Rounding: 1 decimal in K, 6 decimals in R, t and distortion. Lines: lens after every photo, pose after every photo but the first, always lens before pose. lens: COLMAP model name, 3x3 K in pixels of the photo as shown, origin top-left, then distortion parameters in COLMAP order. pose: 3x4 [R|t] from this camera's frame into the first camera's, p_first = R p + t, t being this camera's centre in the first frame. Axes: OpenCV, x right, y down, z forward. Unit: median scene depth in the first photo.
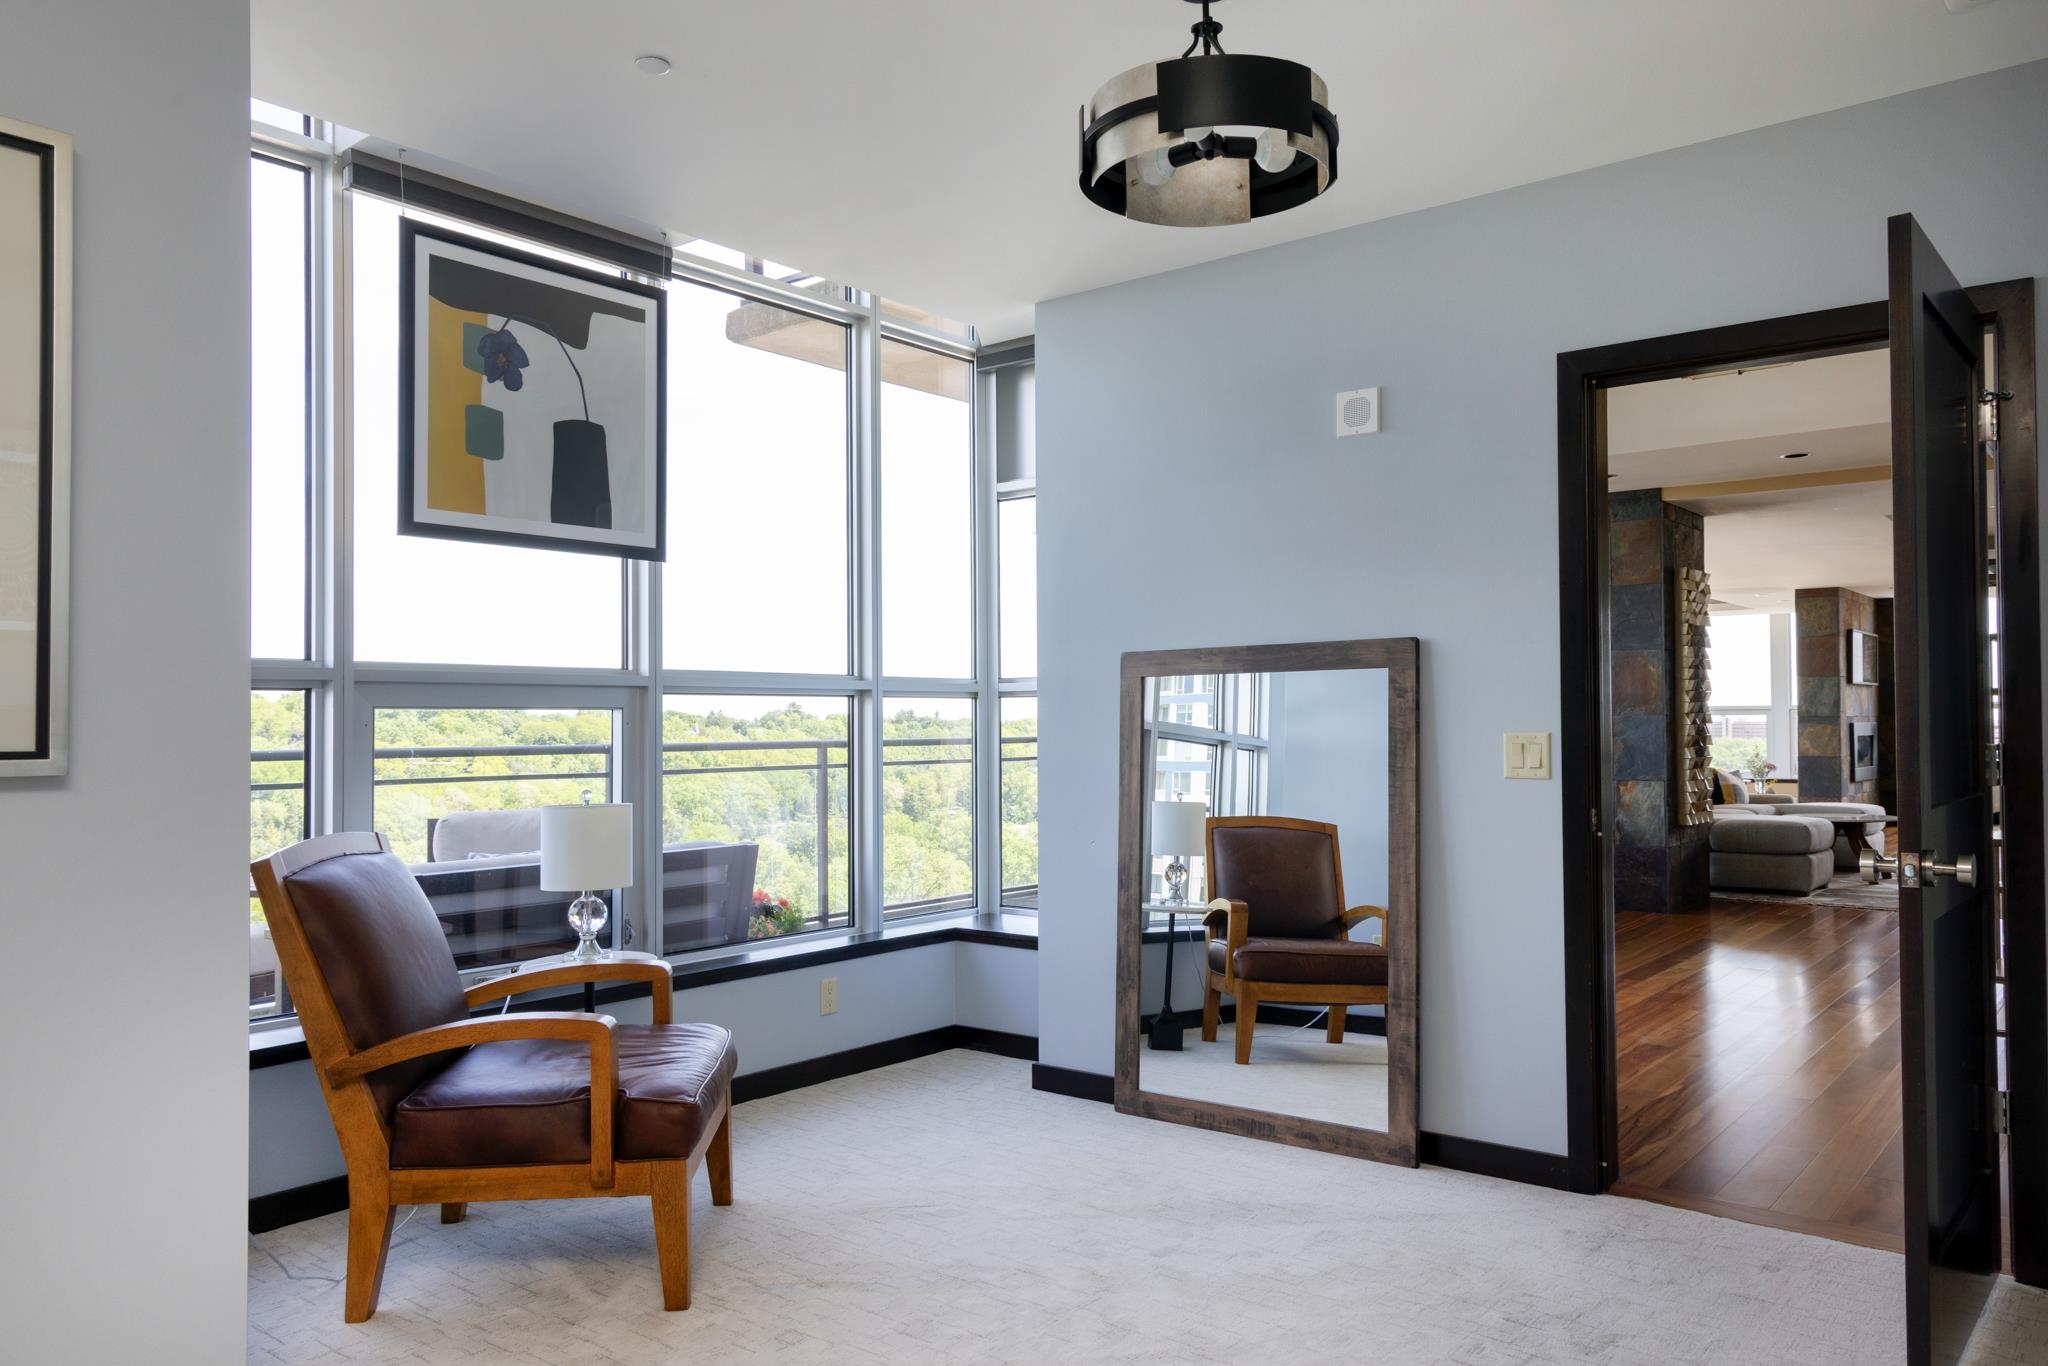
lens RADIAL K [[1433.9, 0, 1026.2], [0, 1433.9, 690.4], [0, 0, 1]] dist [0.005563, 0.000758]
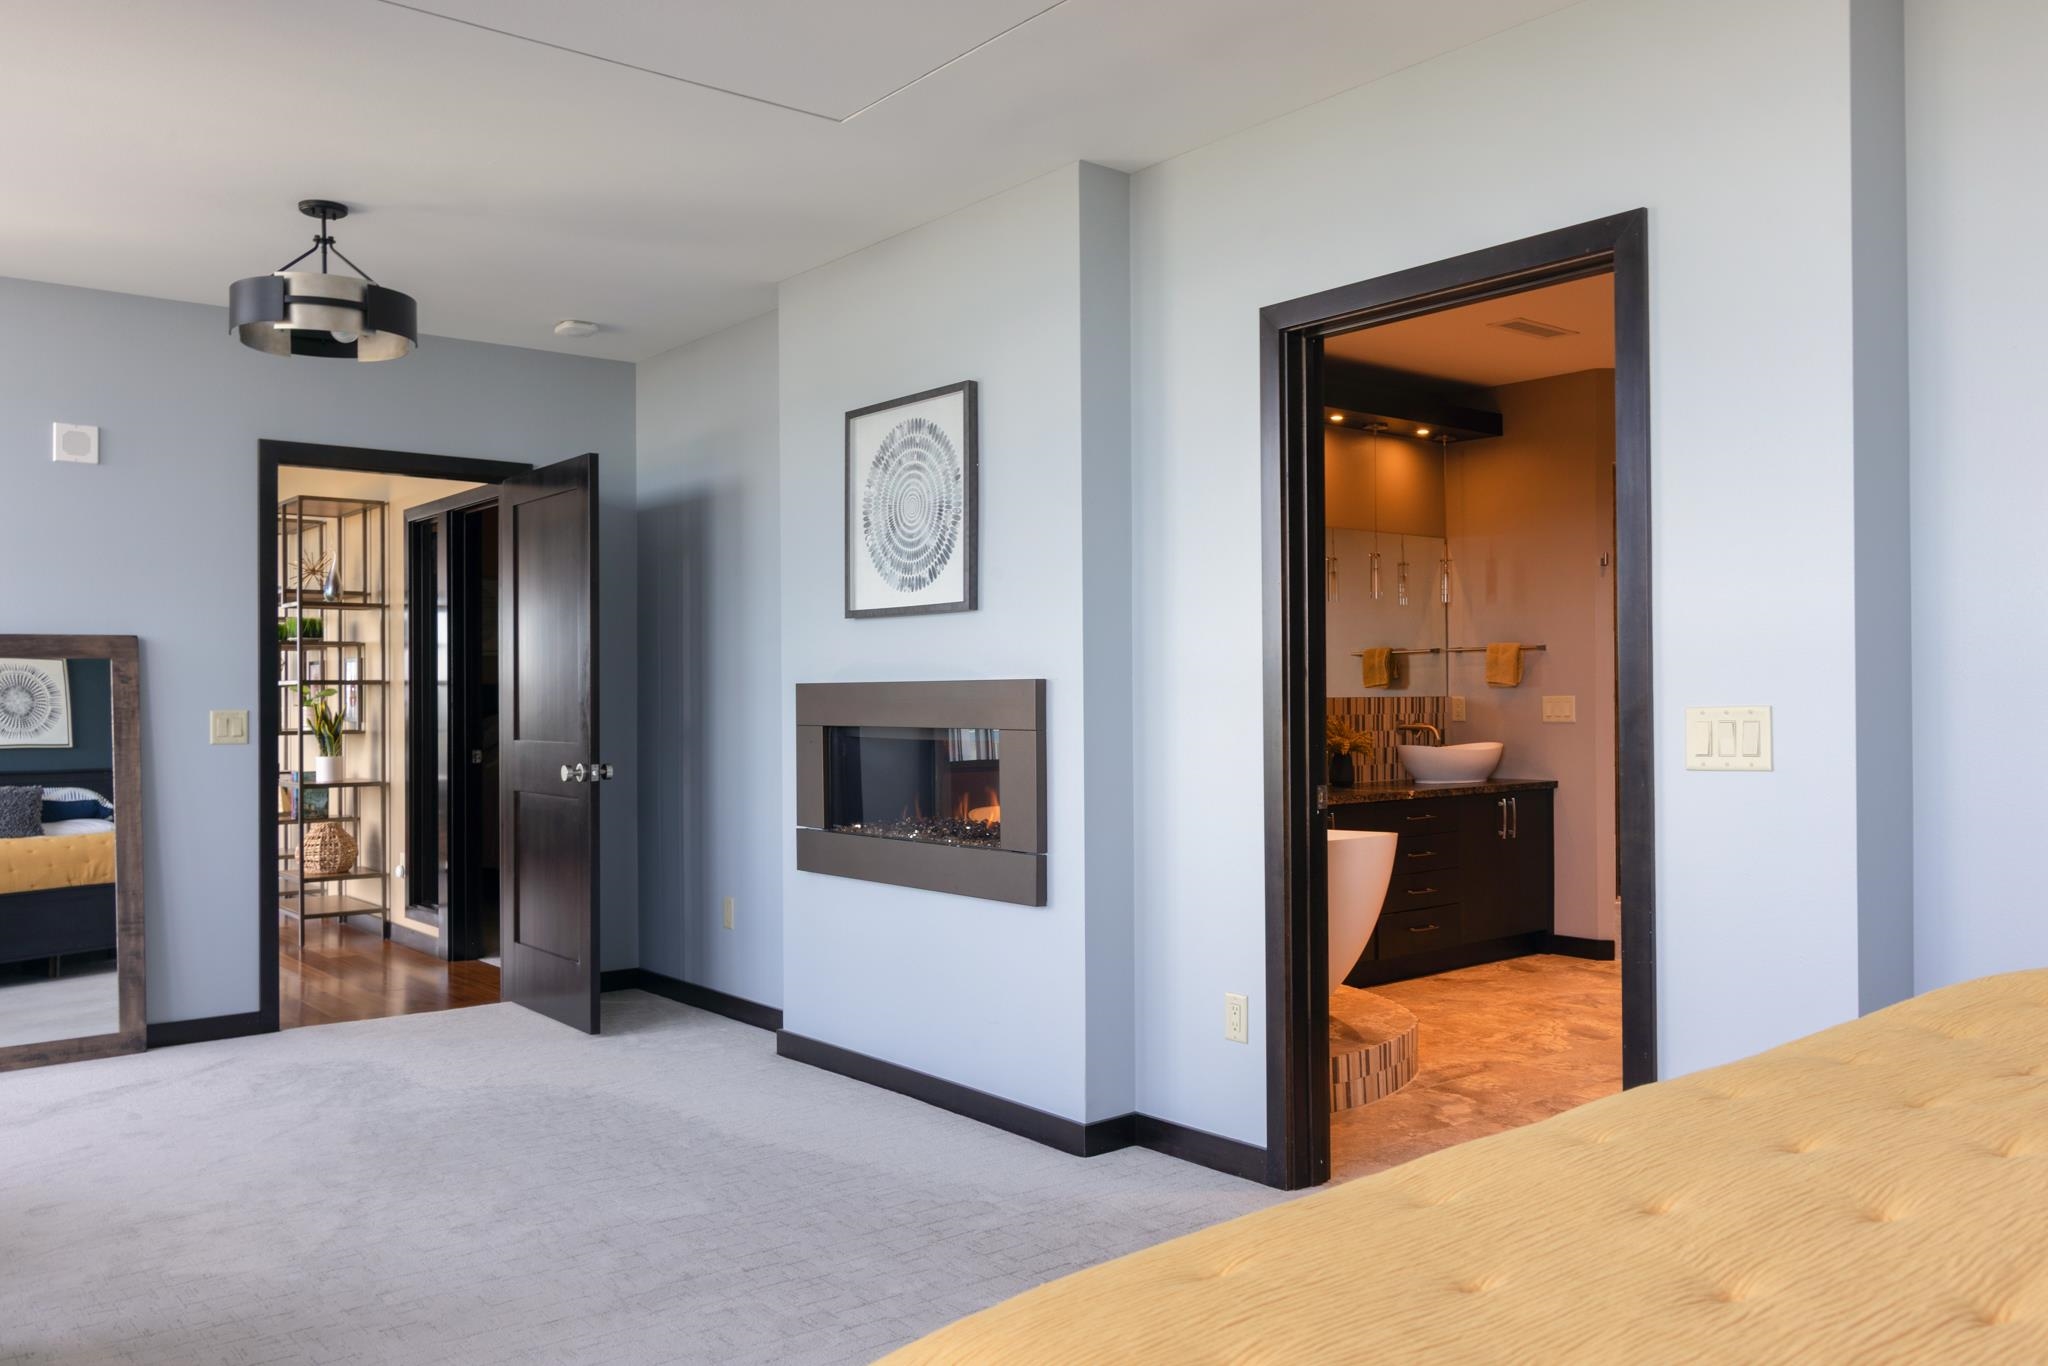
lens RADIAL K [[1578.3, 0, 1025.5], [0, 1578.3, 686.8], [0, 0, 1]] dist [-0.002717, -0.001274]
pose [[0.213417, 0.011417, 0.976894, -0.921798], [-0.019734, 0.999778, -0.007373, 0.002827], [-0.976762, -0.017704, 0.213595, -0.056770]]
